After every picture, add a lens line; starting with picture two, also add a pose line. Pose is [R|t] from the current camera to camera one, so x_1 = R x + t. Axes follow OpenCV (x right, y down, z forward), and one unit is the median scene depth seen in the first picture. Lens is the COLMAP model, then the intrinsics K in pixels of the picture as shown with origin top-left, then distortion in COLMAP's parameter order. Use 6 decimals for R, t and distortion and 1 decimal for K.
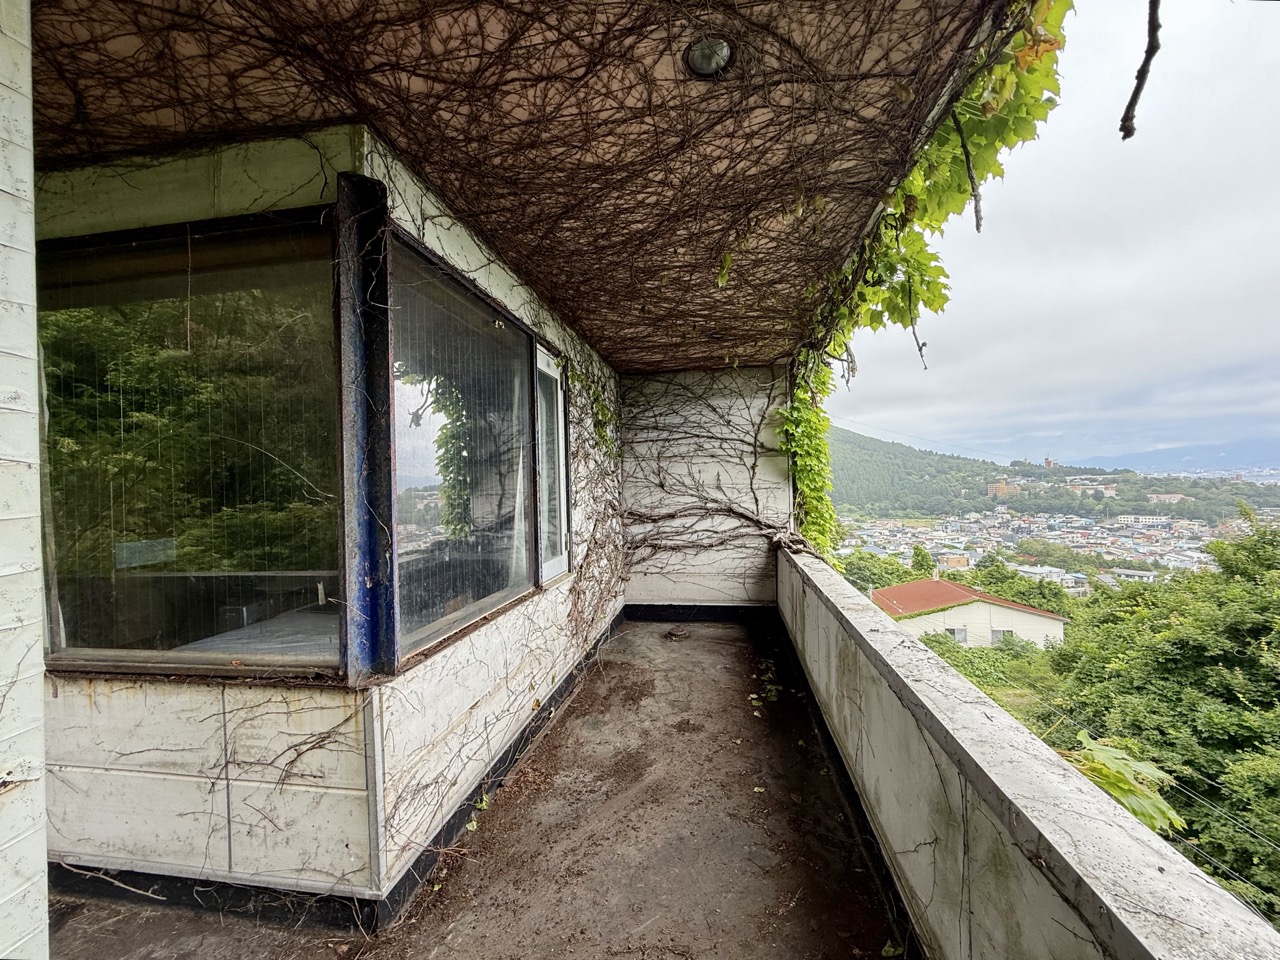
lens RADIAL K [[484.5, 0, 645.8], [0, 484.5, 484.0], [0, 0, 1]] dist [-0.001031, 0.000007]
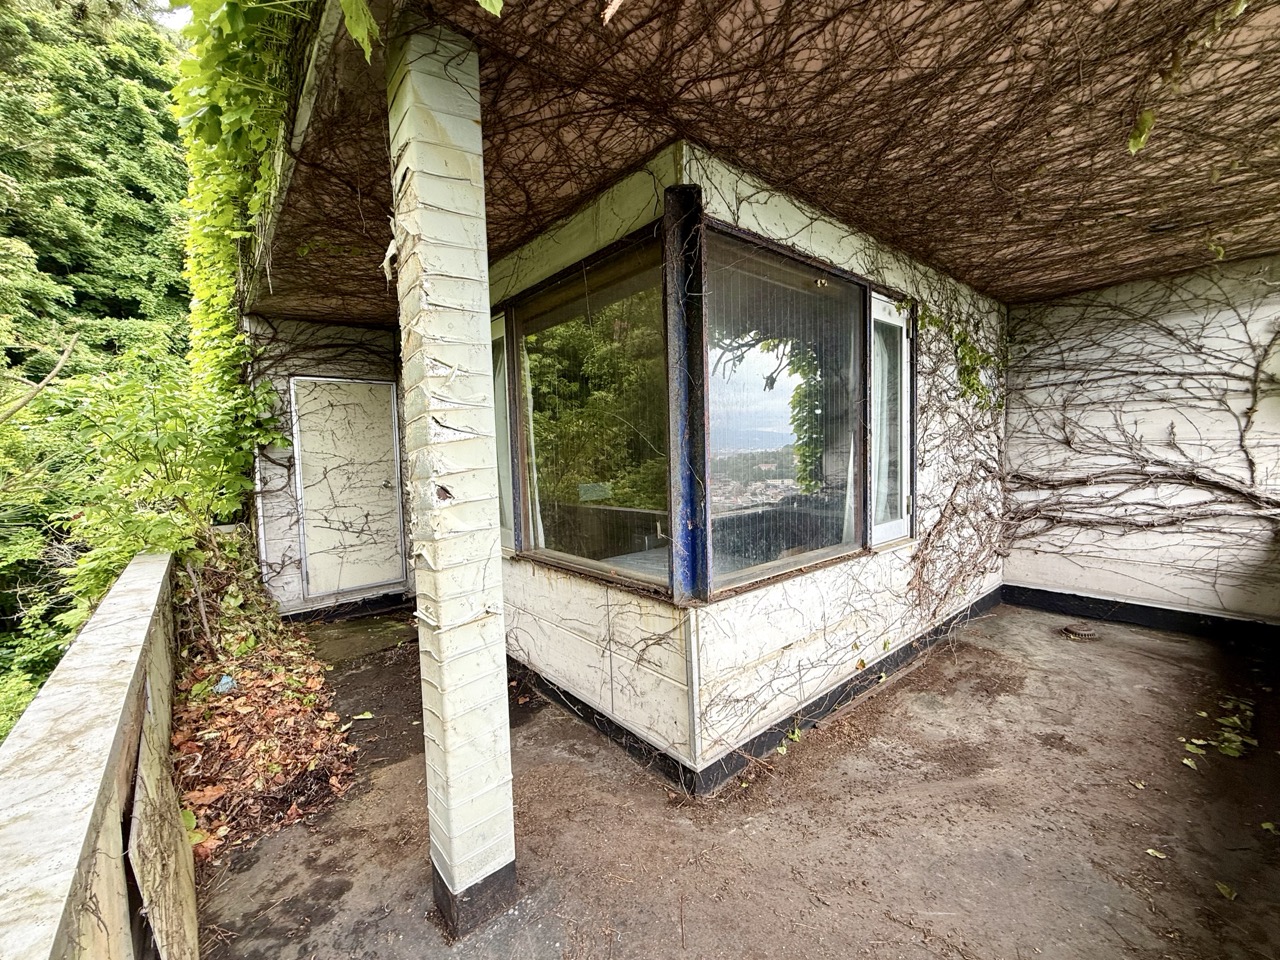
lens RADIAL K [[512.8, 0, 711.2], [0, 512.8, 479.2], [0, 0, 1]] dist [-0.000242, -0.000251]
pose [[0.798407, 0.040534, -0.600753, 0.171472], [0.006561, 0.997087, 0.075995, -0.008927], [0.602083, -0.064616, 0.795815, -0.002137]]
